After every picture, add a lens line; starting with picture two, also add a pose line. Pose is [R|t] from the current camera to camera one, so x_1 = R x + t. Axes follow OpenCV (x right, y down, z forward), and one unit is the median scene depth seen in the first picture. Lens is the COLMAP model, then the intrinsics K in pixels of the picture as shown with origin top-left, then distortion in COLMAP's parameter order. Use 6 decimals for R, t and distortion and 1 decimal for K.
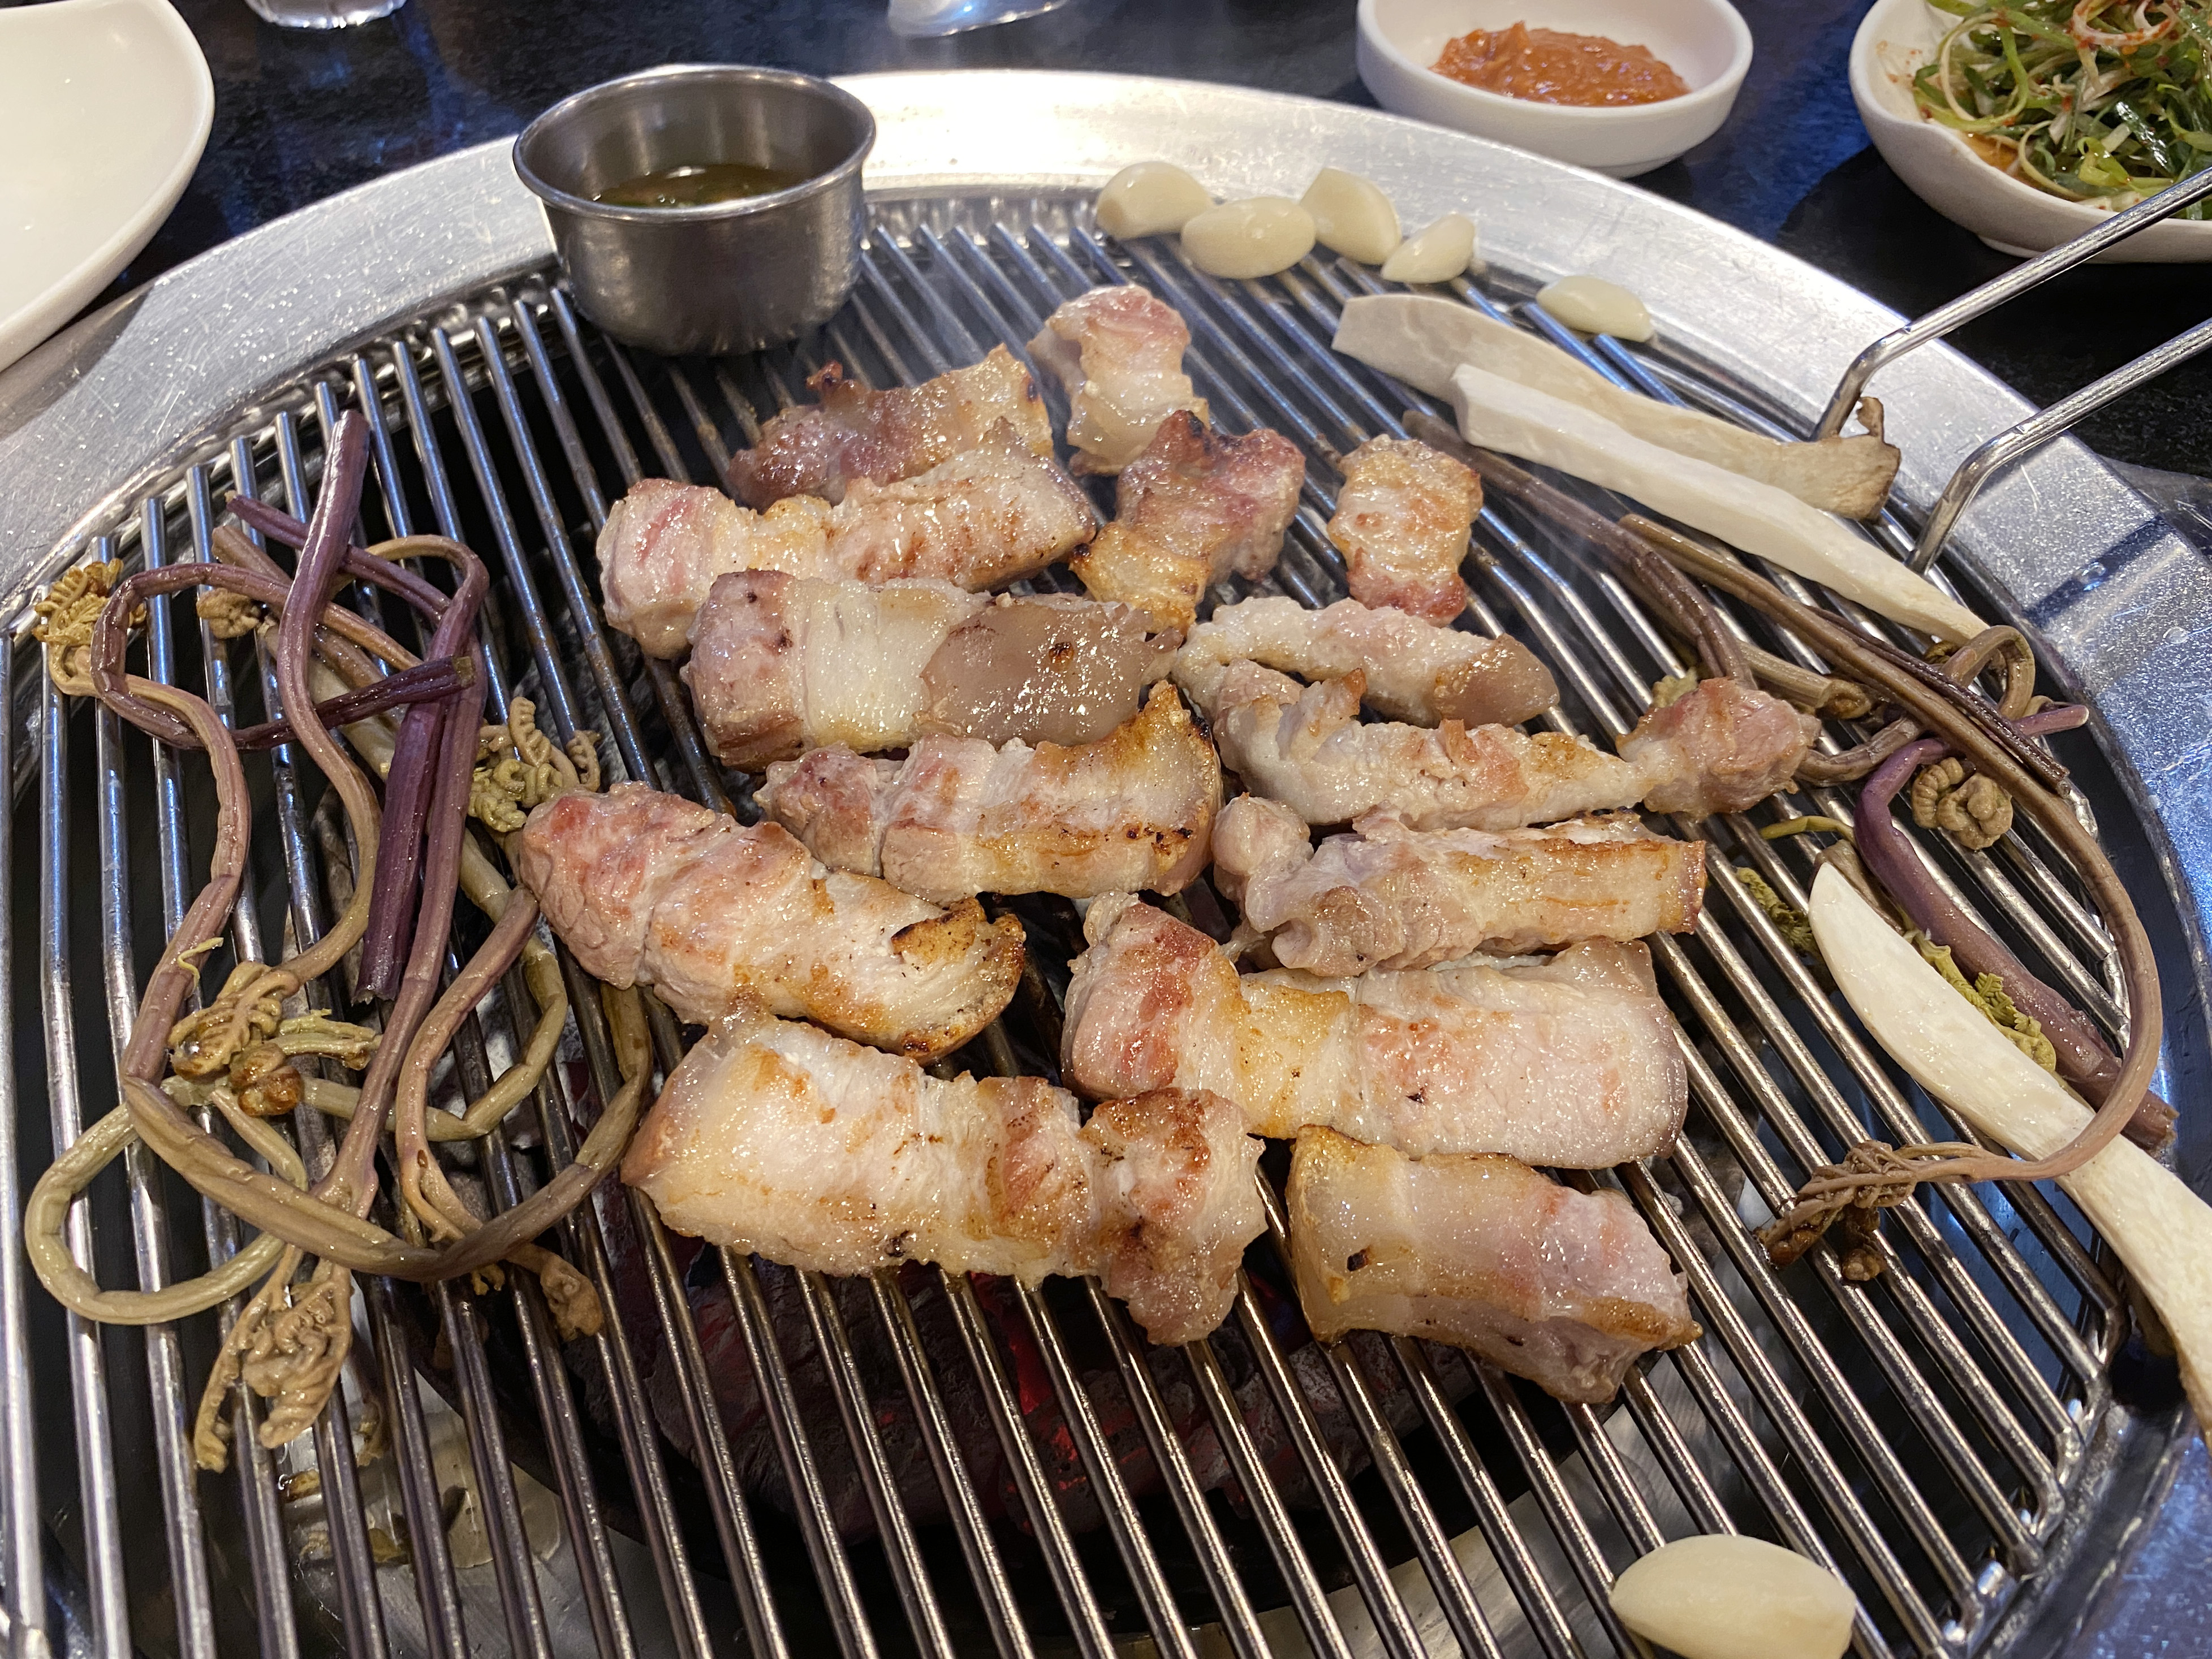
lens RADIAL K [[1691.5, 0, 1054.9], [0, 1691.5, 828.9], [0, 0, 1]] dist [-0.002008, -0.002440]
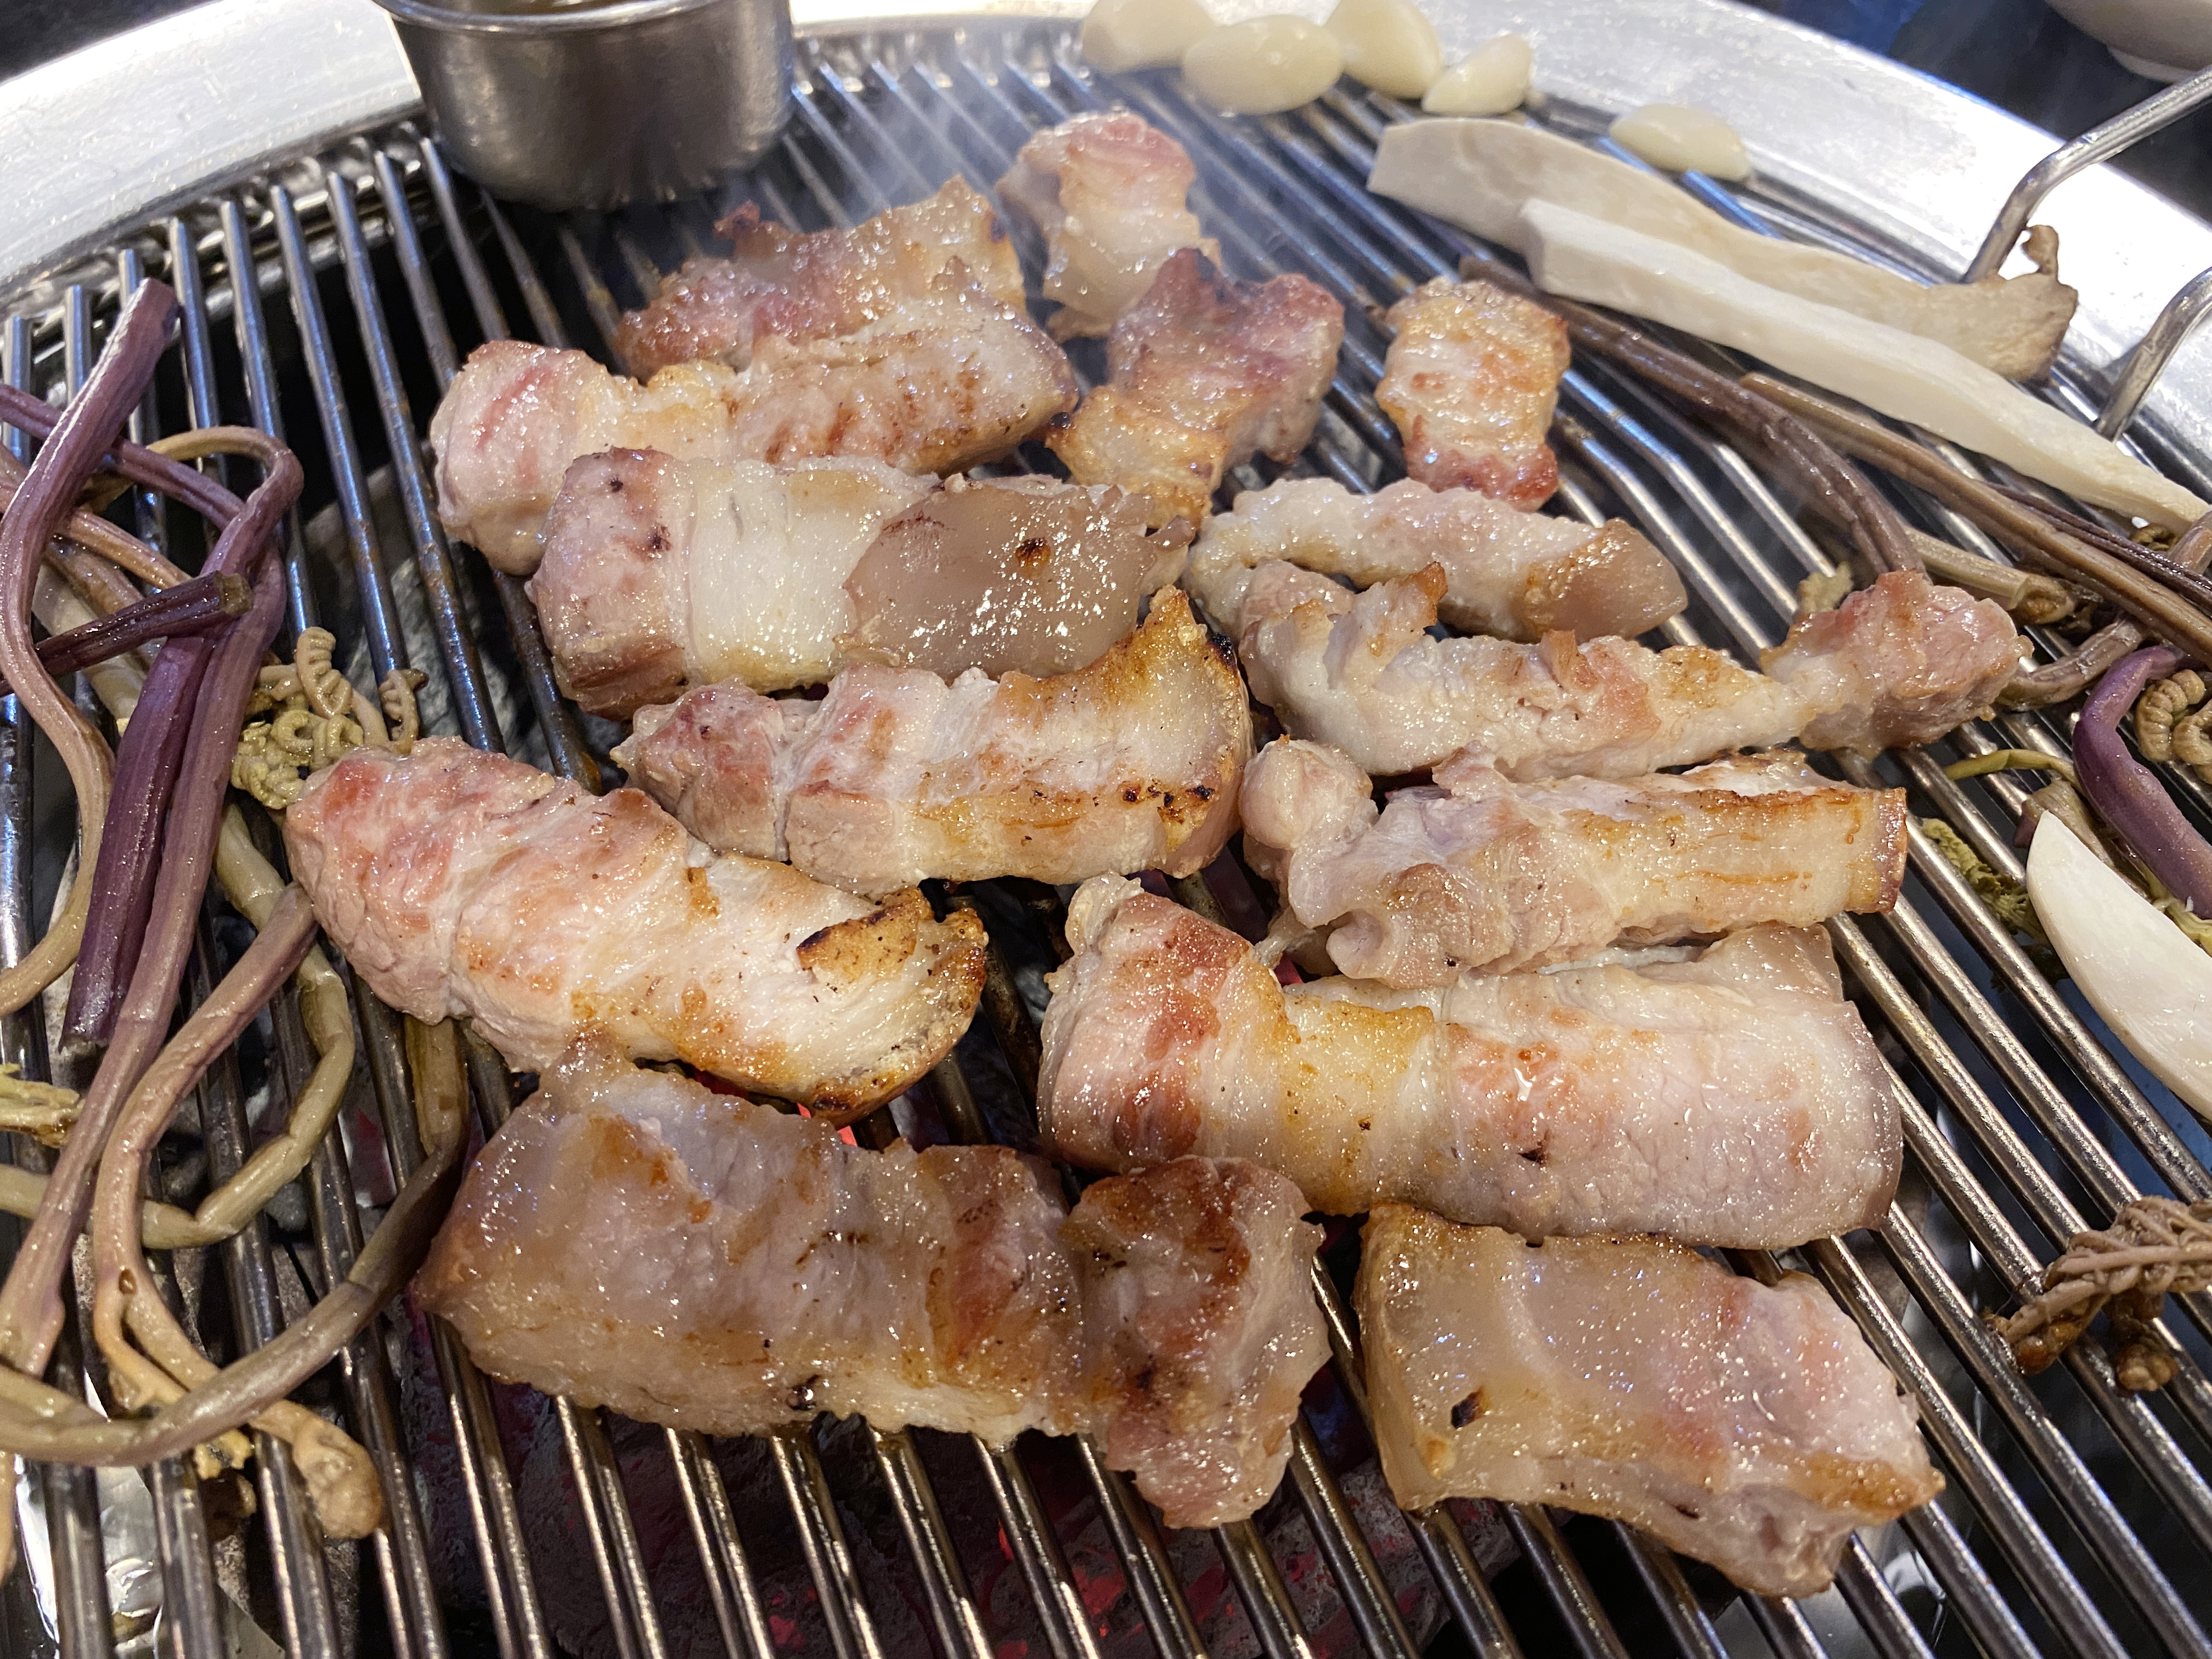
lens RADIAL K [[1691.7, 0, 1054.9], [0, 1691.7, 828.9], [0, 0, 1]] dist [-0.002008, -0.002440]
pose [[0.999781, -0.019949, -0.006266, 0.015956], [0.020157, 0.999178, 0.035176, -0.008123], [0.005559, -0.035294, 0.999362, 0.251479]]
